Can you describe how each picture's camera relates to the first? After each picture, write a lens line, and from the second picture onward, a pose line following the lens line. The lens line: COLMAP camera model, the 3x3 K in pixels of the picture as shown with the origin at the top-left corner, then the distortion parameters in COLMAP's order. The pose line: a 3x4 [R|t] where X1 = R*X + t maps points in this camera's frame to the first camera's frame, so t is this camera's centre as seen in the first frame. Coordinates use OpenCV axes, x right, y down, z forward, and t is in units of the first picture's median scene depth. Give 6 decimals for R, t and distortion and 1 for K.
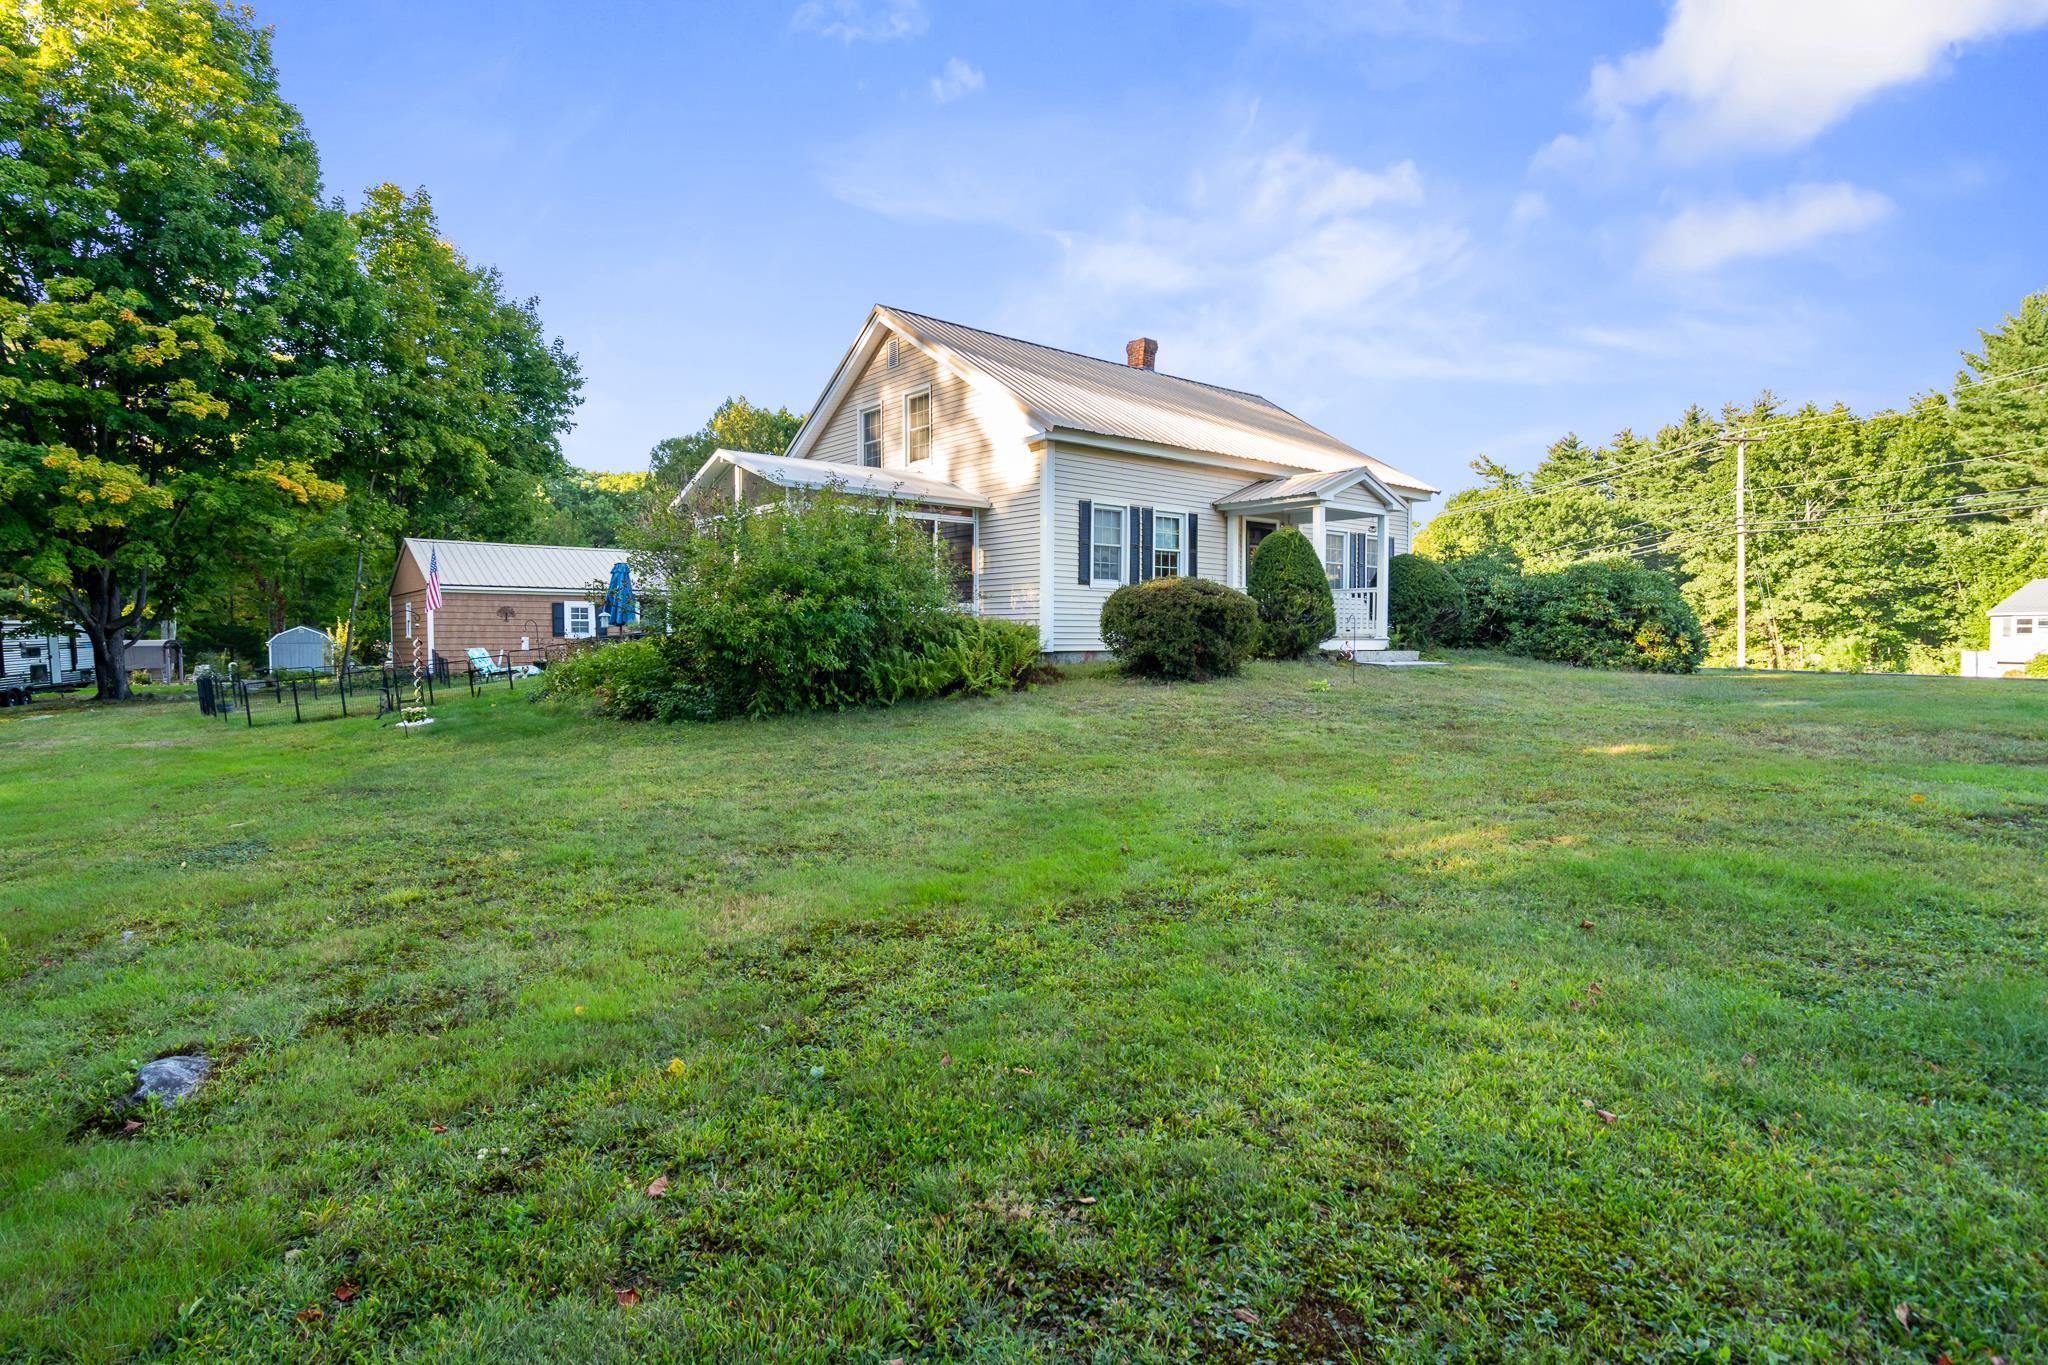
lens RADIAL K [[1043.0, 0, 1024.0], [0, 1043.0, 682.5], [0, 0, 1]] dist [-0.001313, 0.001501]
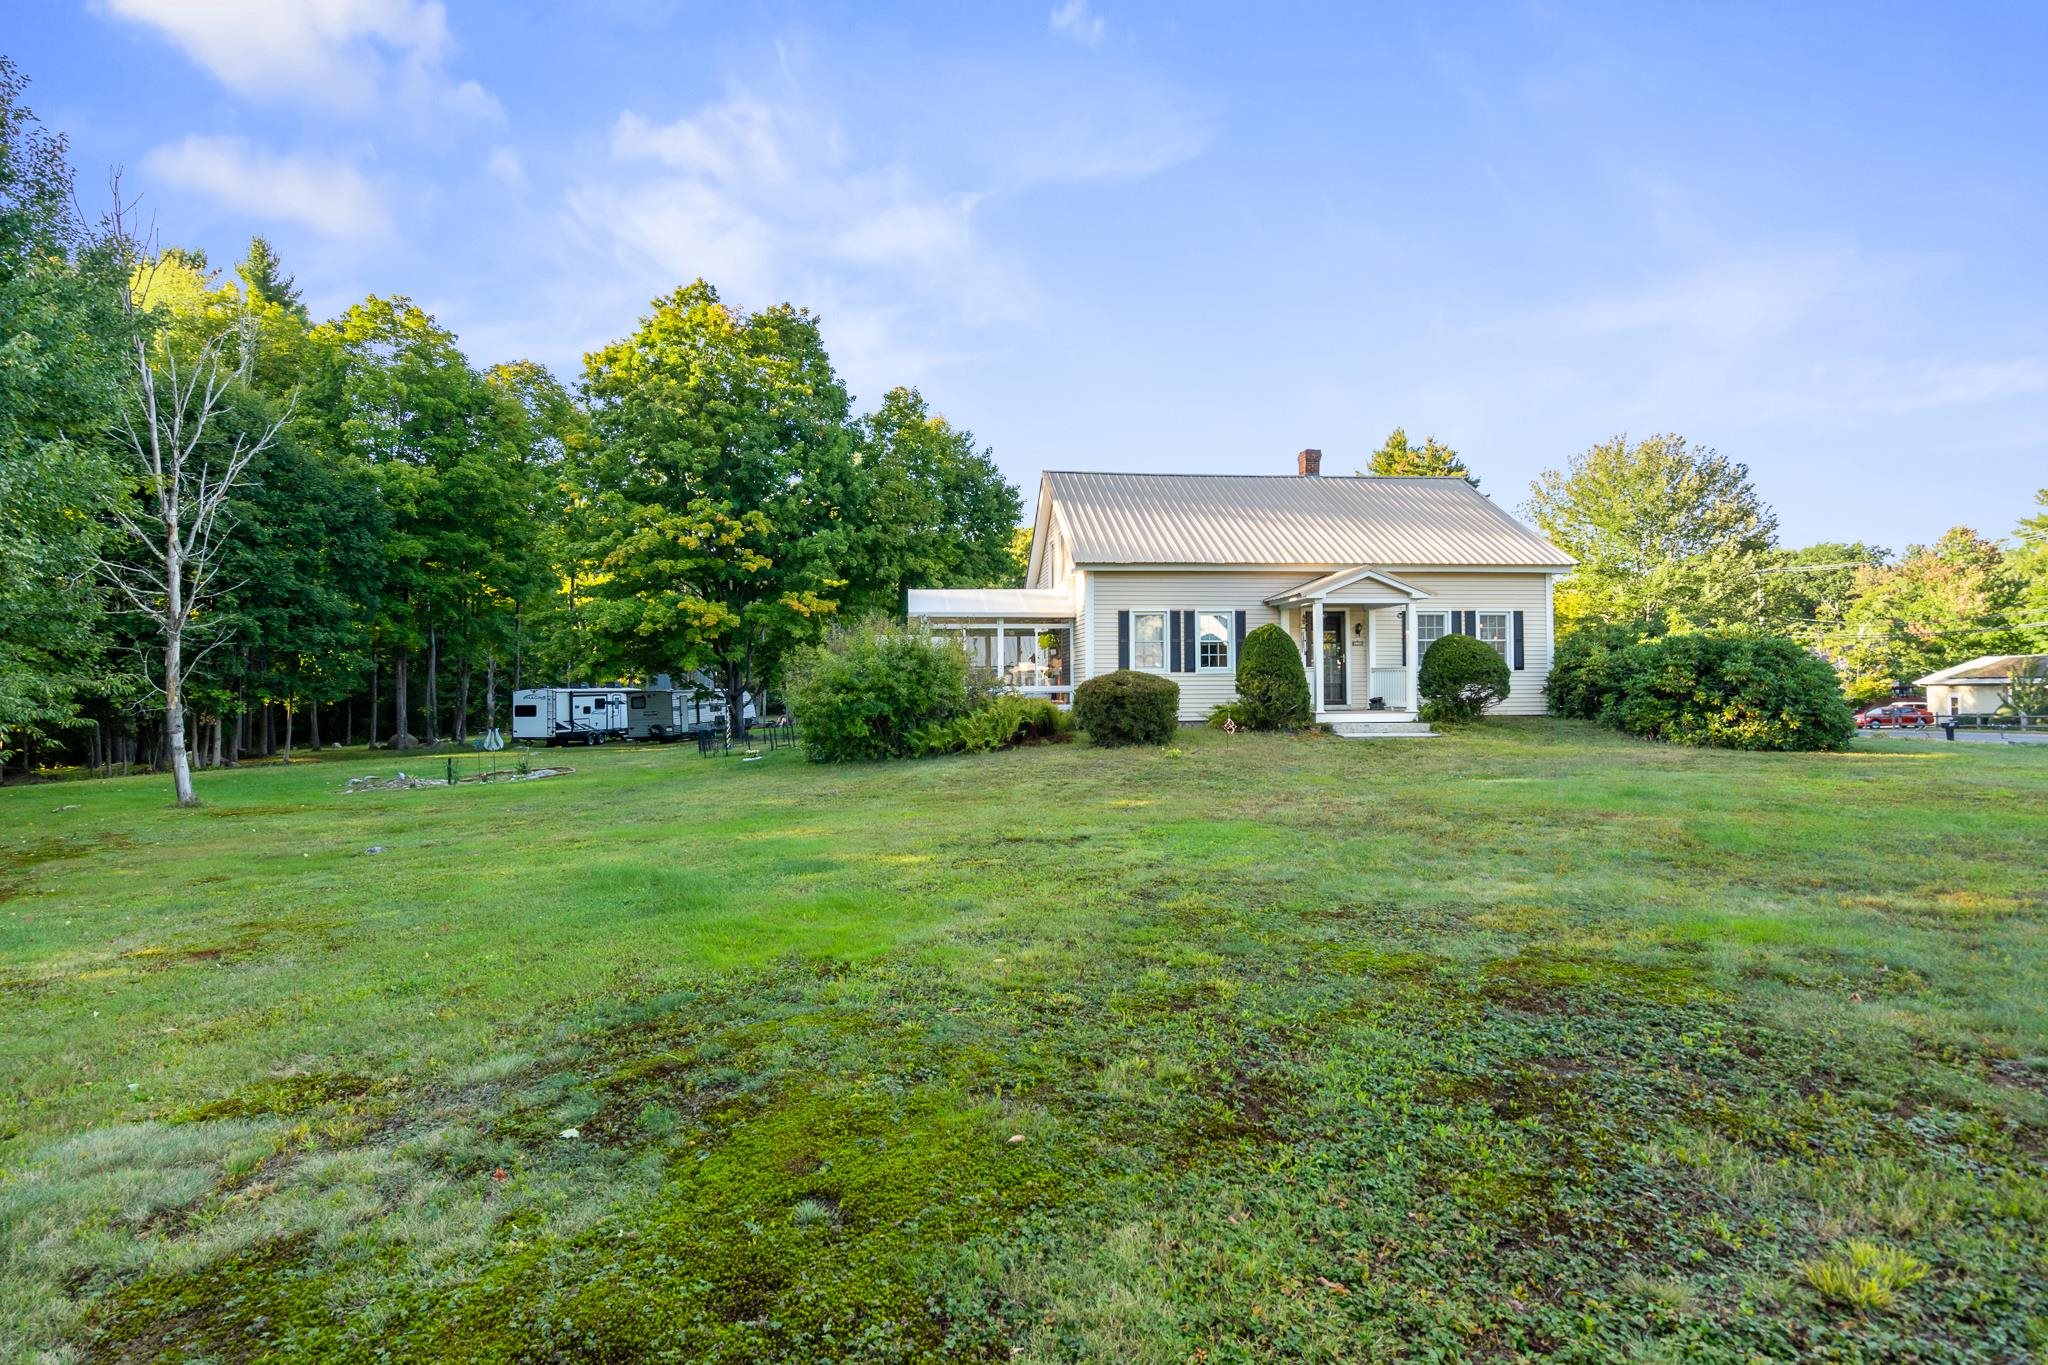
lens RADIAL K [[1052.6, 0, 1014.7], [0, 1052.6, 649.9], [0, 0, 1]] dist [0.000863, 0.001505]
pose [[0.828055, -0.026025, -0.560042, 0.586710], [-0.016443, 0.997365, -0.070659, -0.020023], [0.560405, 0.067718, 0.825446, -0.172265]]
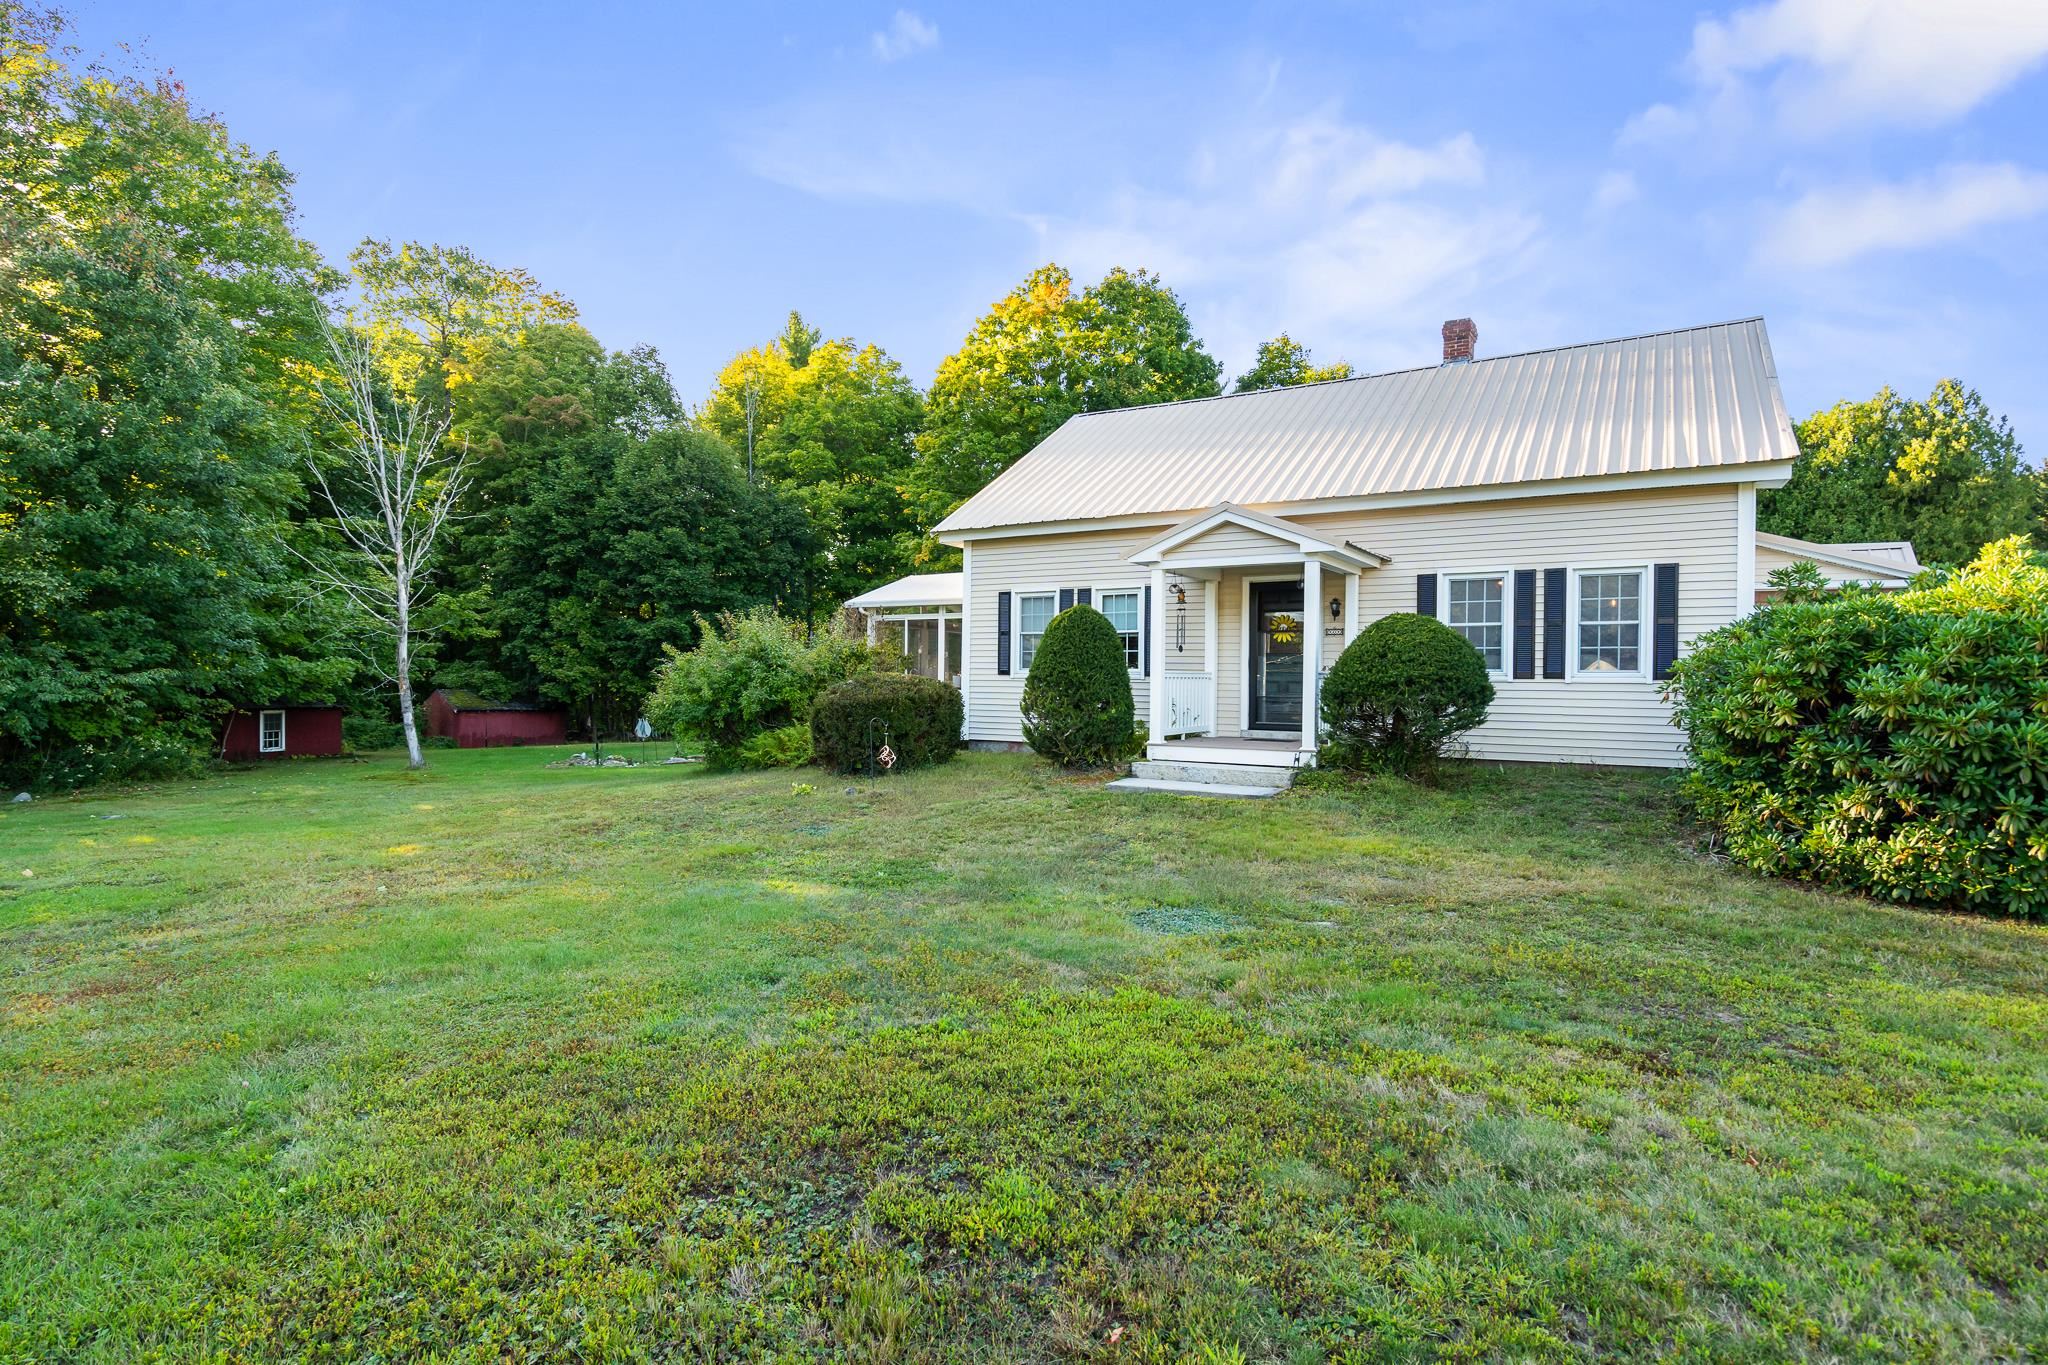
lens RADIAL K [[1043.0, 0, 1024.0], [0, 1043.0, 682.5], [0, 0, 1]] dist [-0.001313, 0.001501]
pose [[0.310089, 0.007179, -0.950680, 0.850263], [-0.048978, 0.998764, -0.008433, -0.065391], [0.949445, 0.049177, 0.310057, 0.586752]]
